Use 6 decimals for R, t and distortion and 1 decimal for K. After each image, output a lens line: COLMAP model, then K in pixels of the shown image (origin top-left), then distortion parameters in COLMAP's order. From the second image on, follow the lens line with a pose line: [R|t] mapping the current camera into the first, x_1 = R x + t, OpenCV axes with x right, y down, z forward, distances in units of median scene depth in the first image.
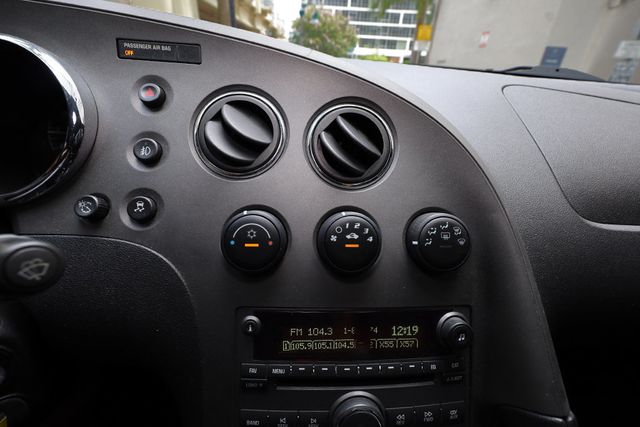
lens RADIAL K [[270.7, 0, 326.0], [0, 270.7, 215.7], [0, 0, 1]] dist [0.003692, -0.001269]
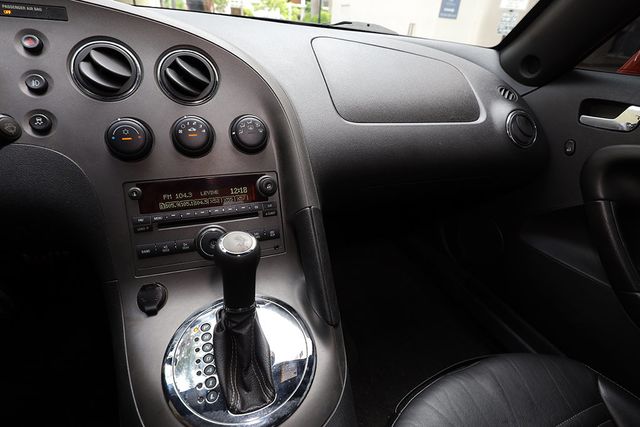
lens RADIAL K [[318.5, 0, 318.5], [0, 318.5, 212.2], [0, 0, 1]] dist [0.009197, -0.004113]
pose [[0.959409, -0.130622, 0.249943, 0.262272], [0.115185, 0.990472, 0.075489, 0.478429], [-0.257422, -0.043636, 0.965313, -1.045486]]
